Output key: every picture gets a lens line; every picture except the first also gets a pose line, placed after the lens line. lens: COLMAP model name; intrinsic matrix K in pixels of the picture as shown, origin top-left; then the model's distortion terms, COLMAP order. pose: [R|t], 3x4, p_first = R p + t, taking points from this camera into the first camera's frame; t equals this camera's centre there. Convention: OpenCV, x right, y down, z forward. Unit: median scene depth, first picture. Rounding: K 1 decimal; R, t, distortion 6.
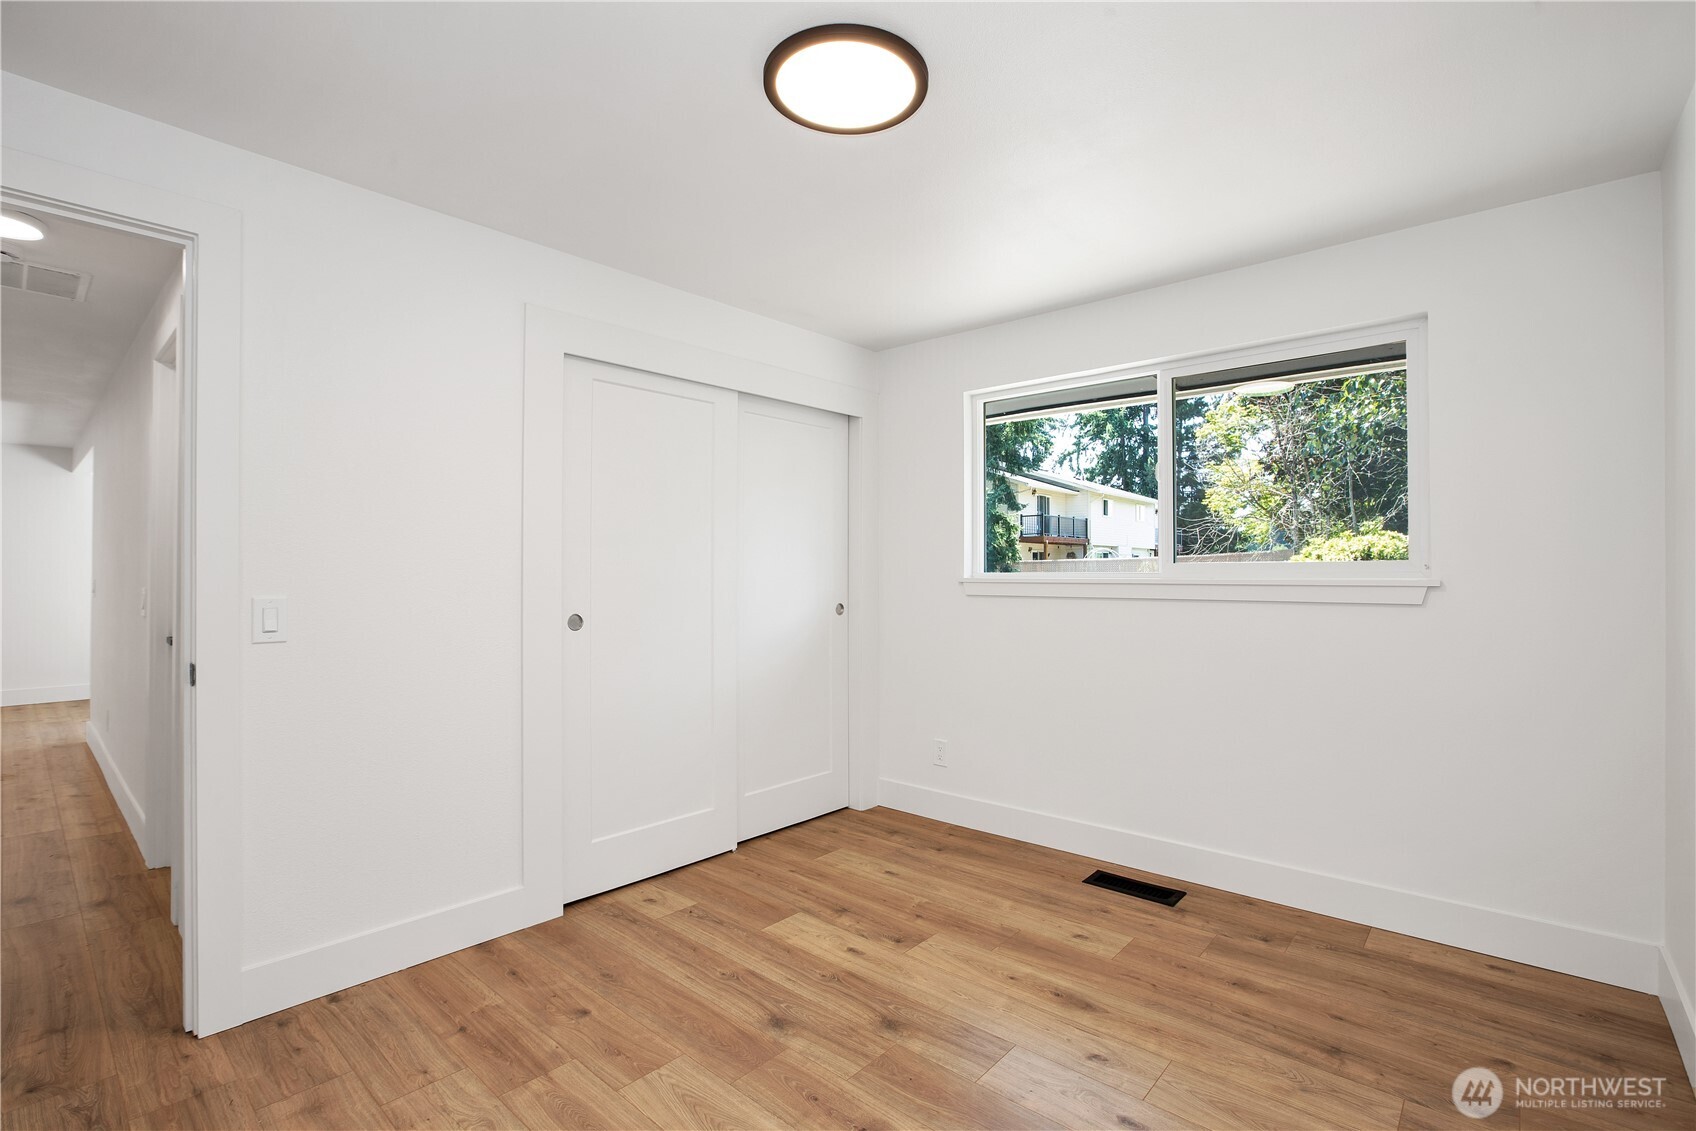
lens RADIAL K [[778.9, 0, 853.8], [0, 778.9, 564.4], [0, 0, 1]] dist [-0.033083, 0.000796]
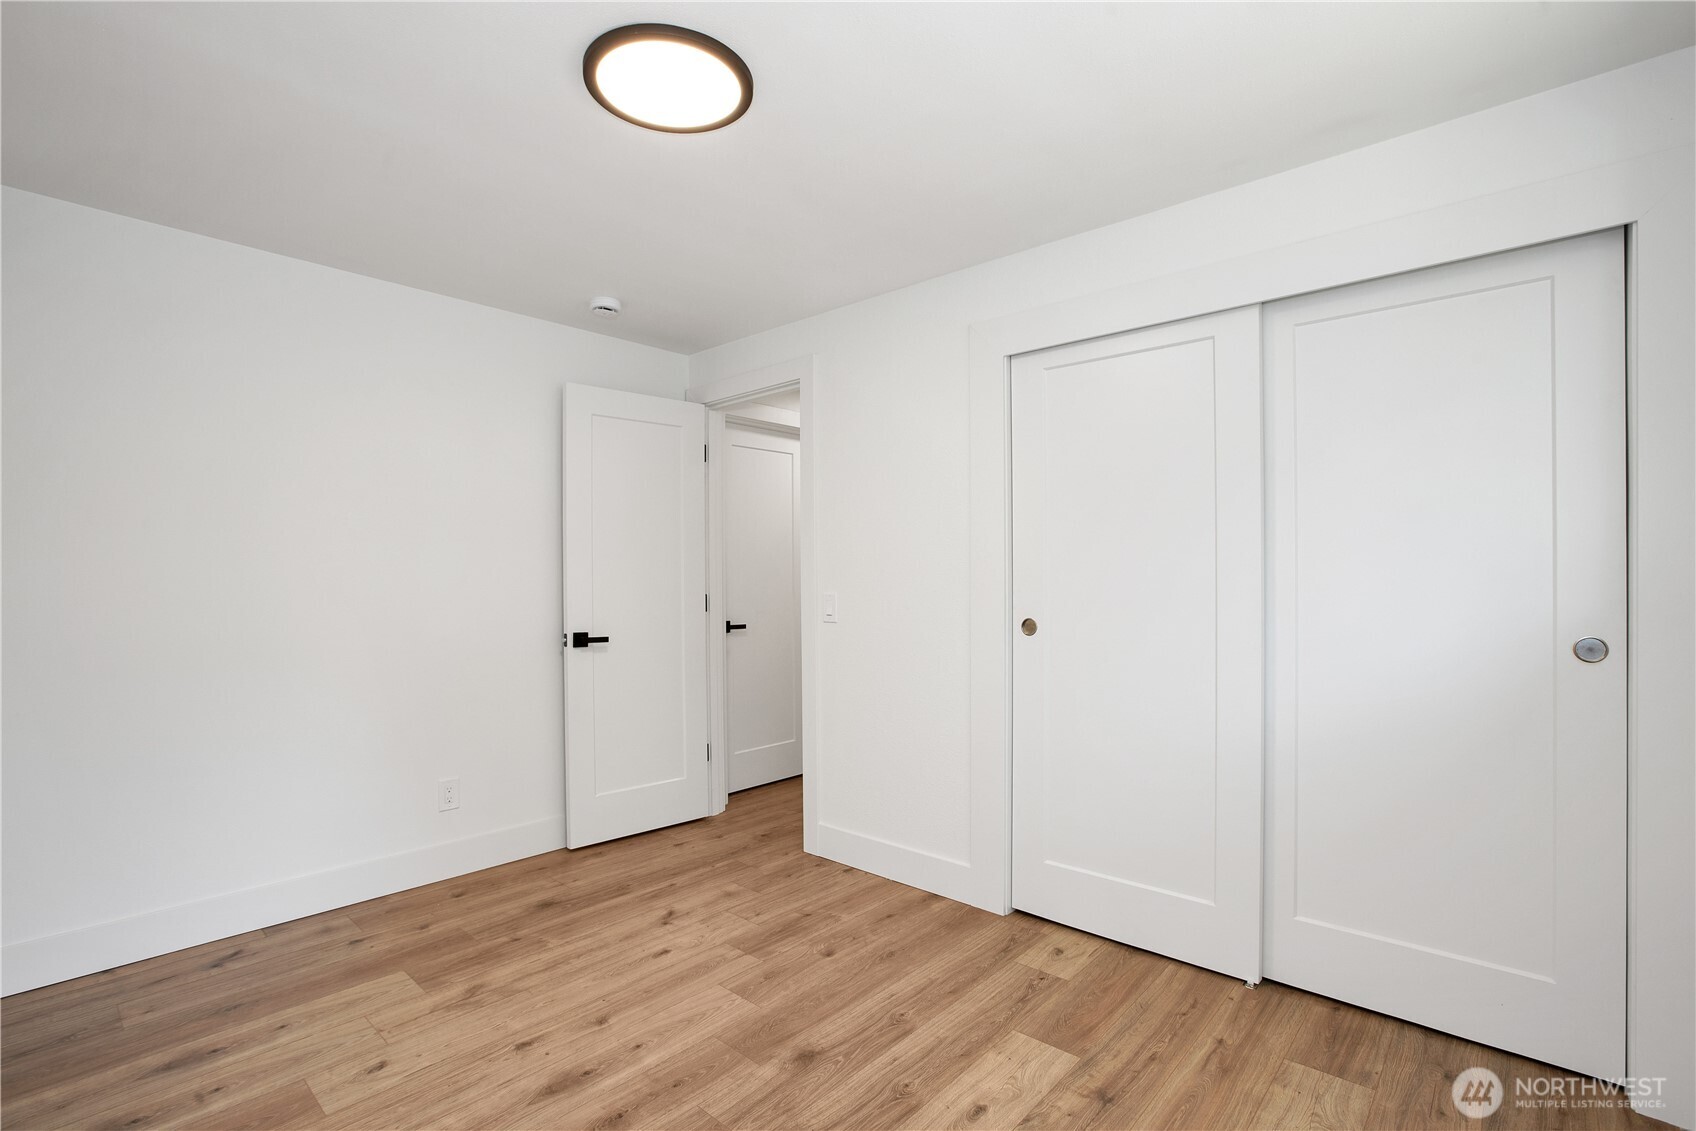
lens RADIAL K [[778.9, 0, 852.6], [0, 778.9, 574.4], [0, 0, 1]] dist [-0.033083, 0.000796]
pose [[-0.010644, -0.006283, -0.999924, 0.684237], [0.015766, 0.999855, -0.006451, 0.012371], [0.999819, -0.015833, -0.010543, 0.875487]]
